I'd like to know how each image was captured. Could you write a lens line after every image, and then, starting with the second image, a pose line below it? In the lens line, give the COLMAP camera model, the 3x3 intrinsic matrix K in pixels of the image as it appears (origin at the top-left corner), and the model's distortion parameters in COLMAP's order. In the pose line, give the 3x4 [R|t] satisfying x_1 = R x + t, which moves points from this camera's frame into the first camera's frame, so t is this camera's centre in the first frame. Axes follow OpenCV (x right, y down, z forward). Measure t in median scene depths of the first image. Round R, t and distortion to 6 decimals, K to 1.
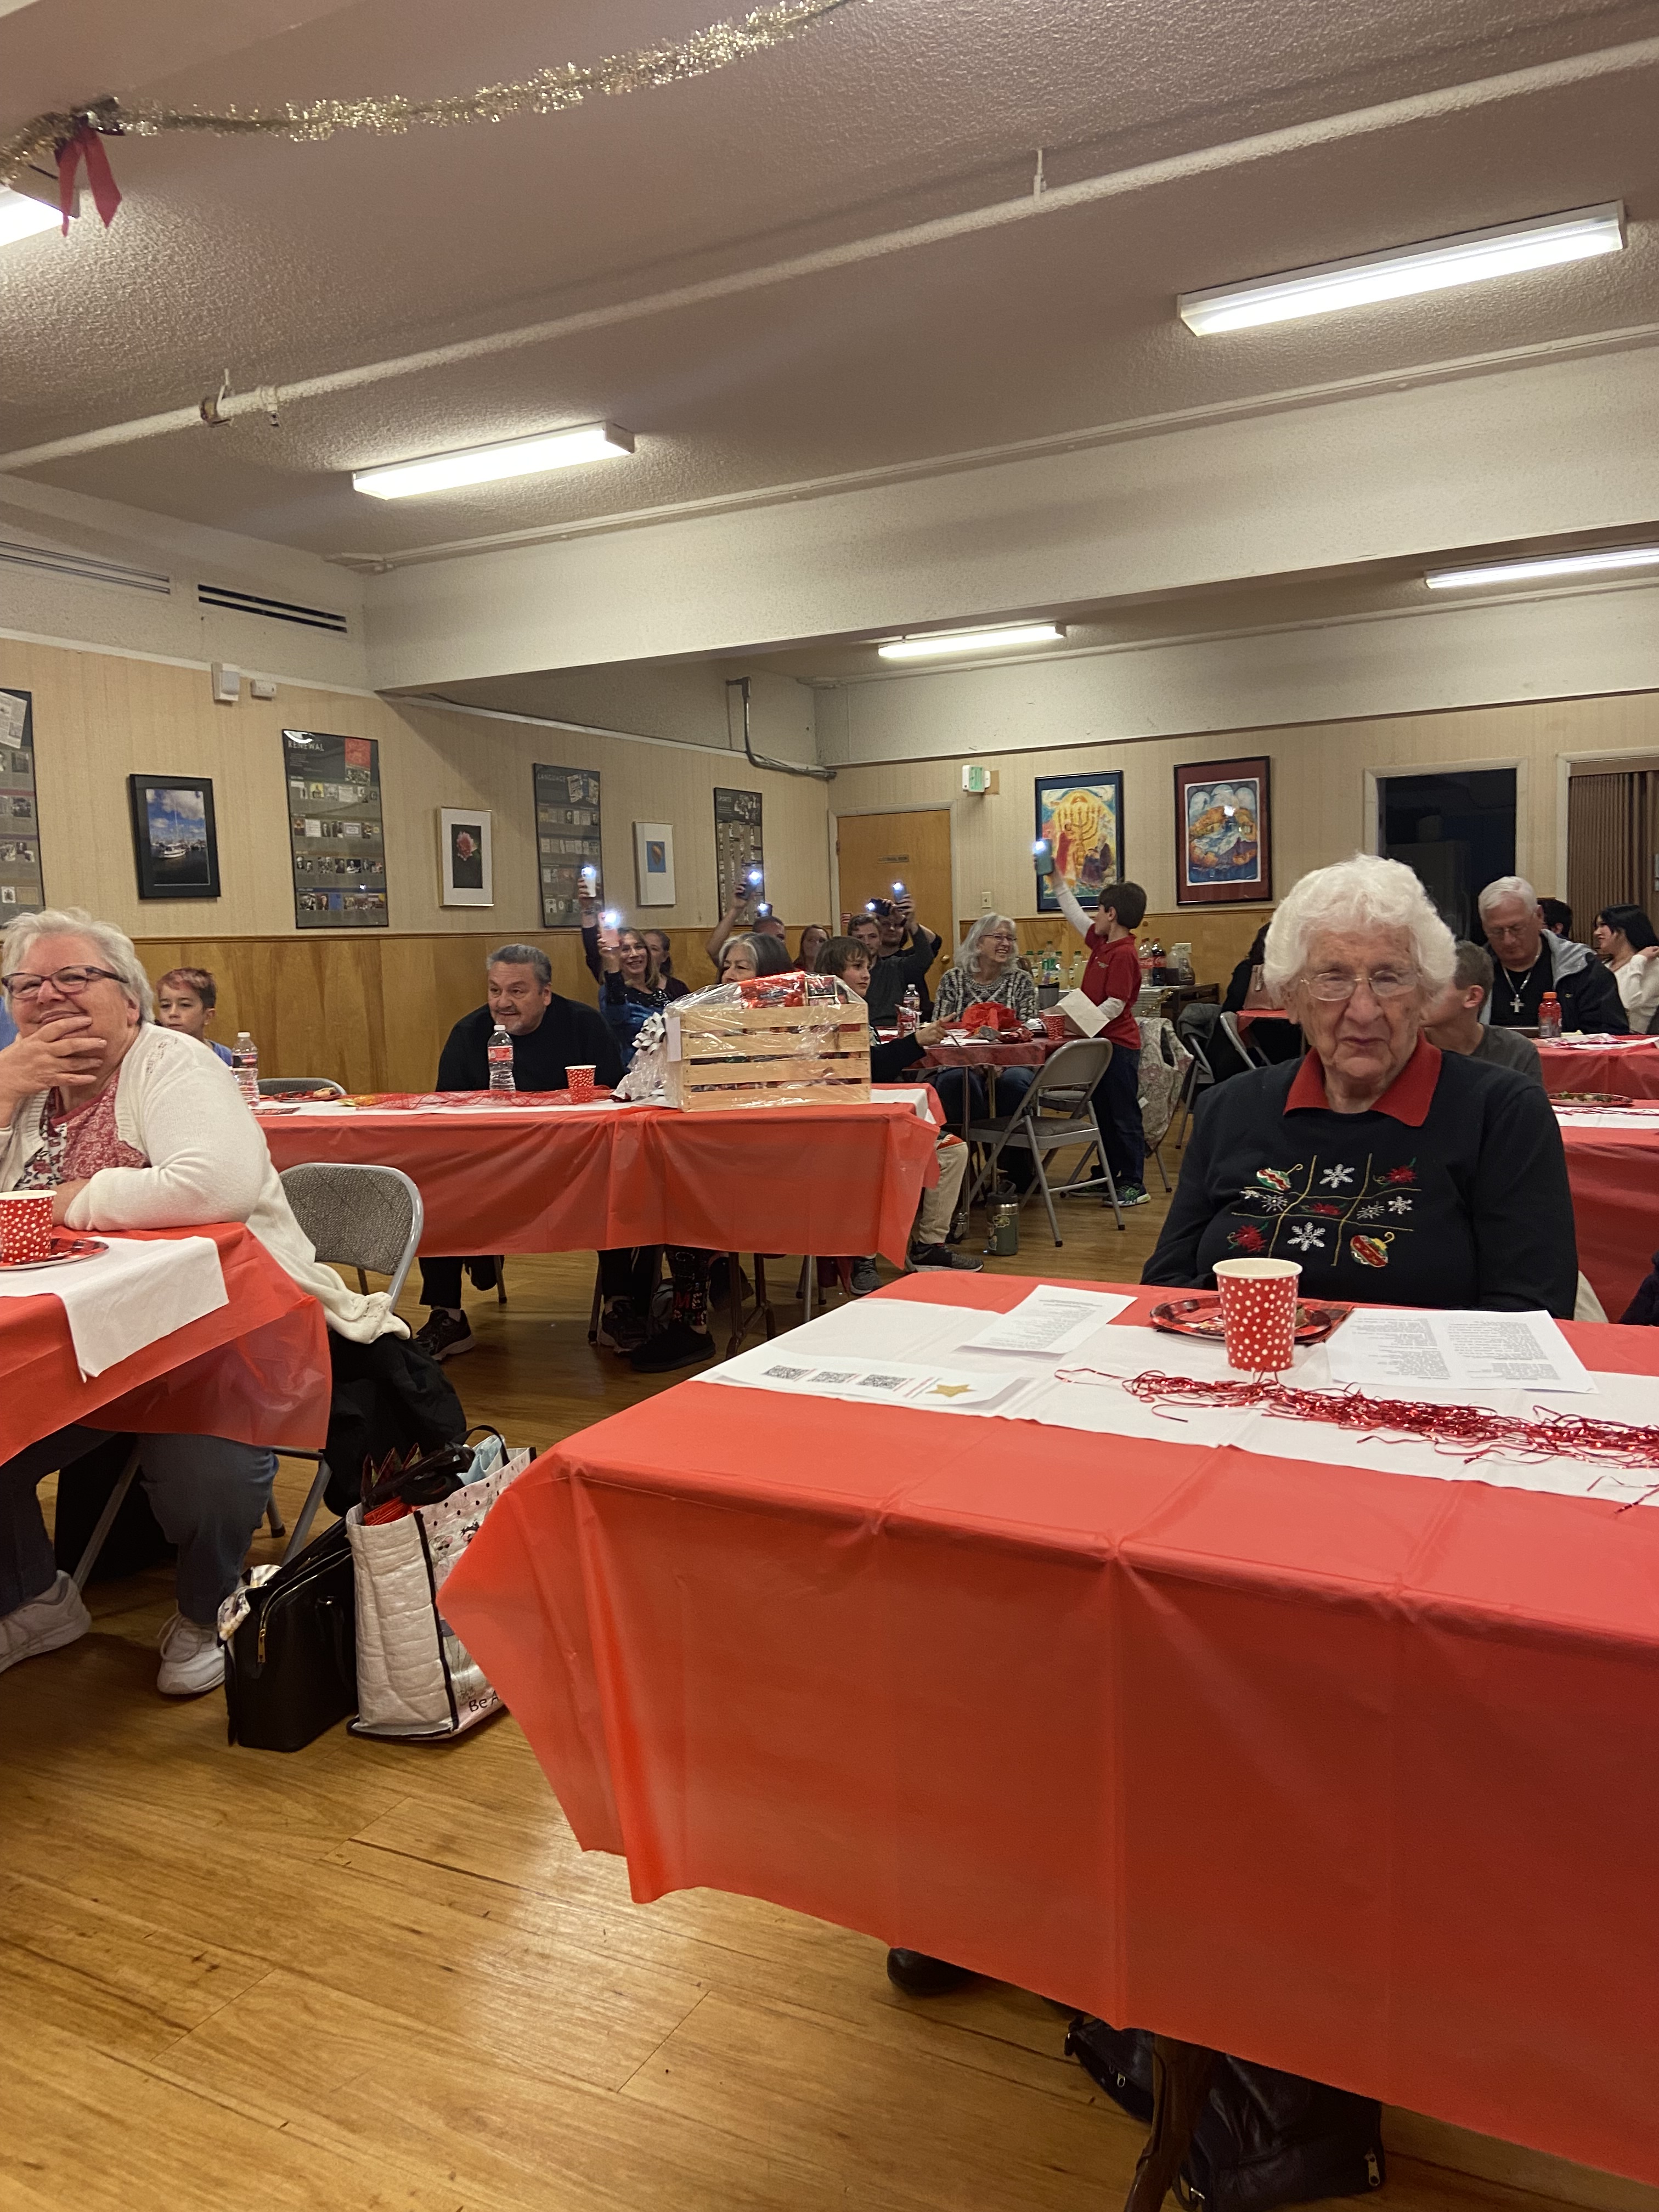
lens RADIAL K [[1664.1, 0, 826.9], [0, 1664.1, 1109.0], [0, 0, 1]] dist [0.013243, 0.001026]
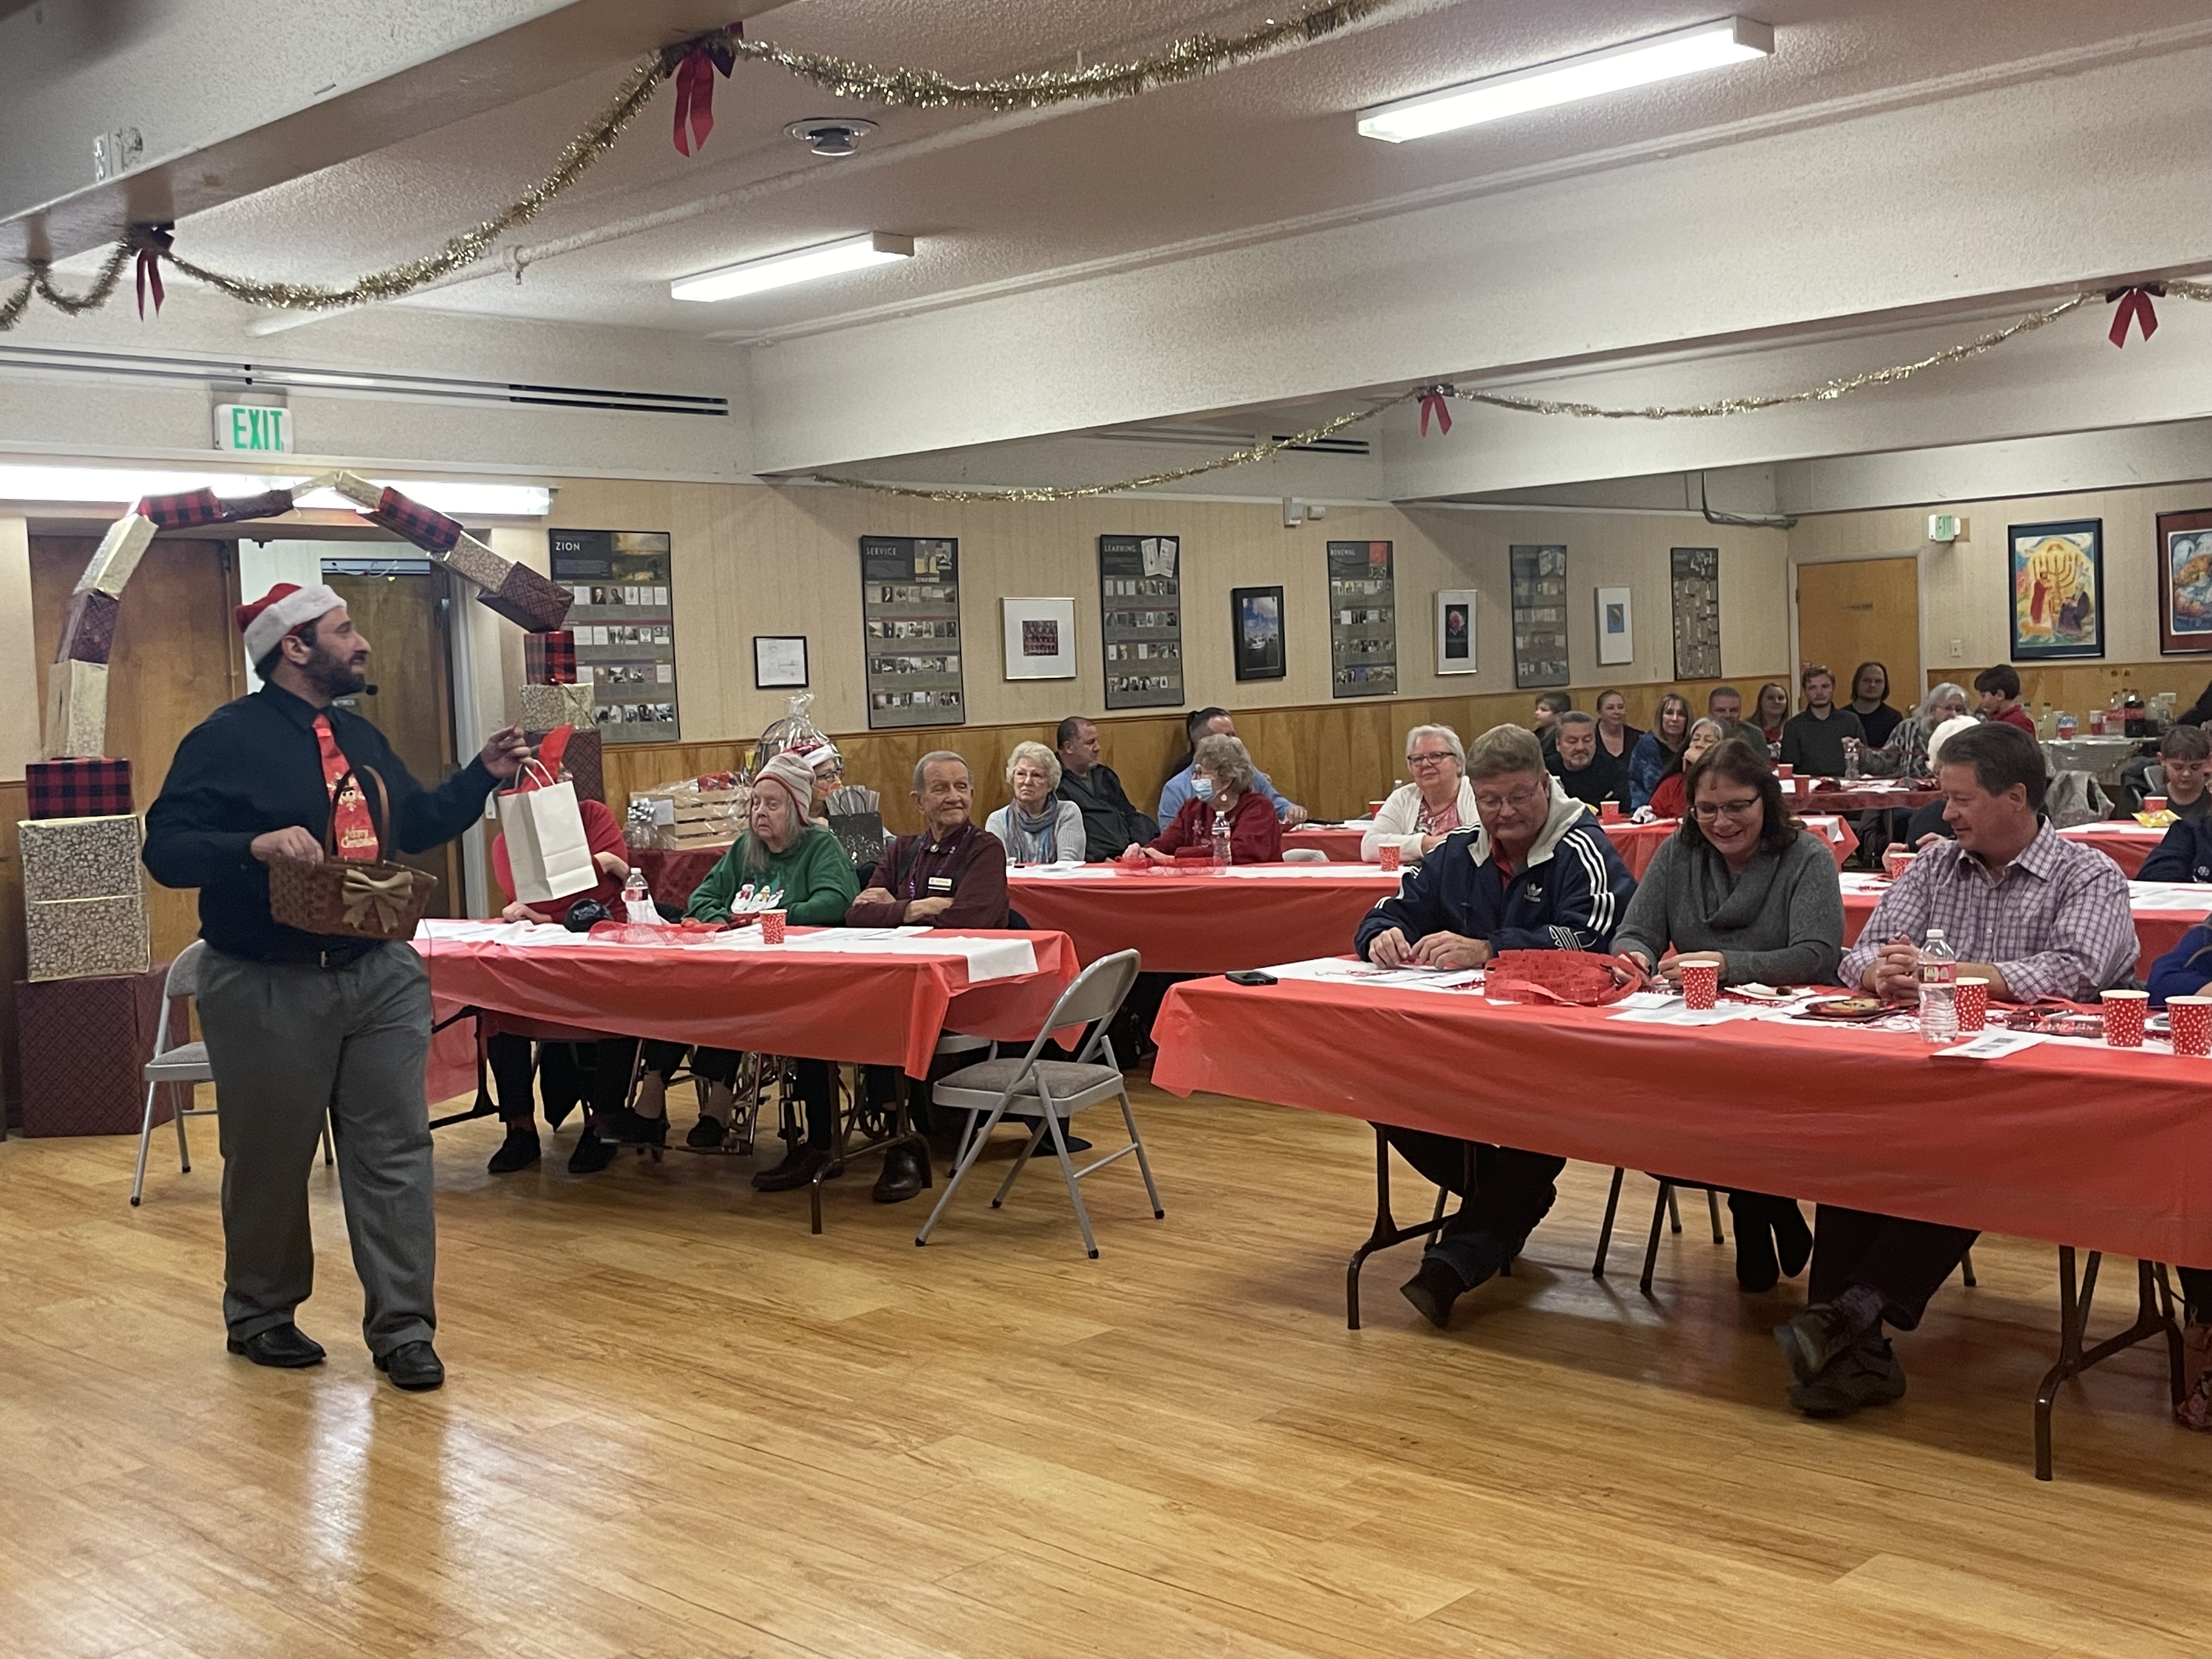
lens RADIAL K [[2340.3, 0, 1096.1], [0, 2340.3, 809.9], [0, 0, 1]] dist [0.055577, 0.000000]
pose [[0.957769, 0.006550, -0.287464, 0.012966], [-0.016580, 0.999335, -0.032471, 0.027617], [0.287060, 0.035866, 0.957241, -0.570075]]
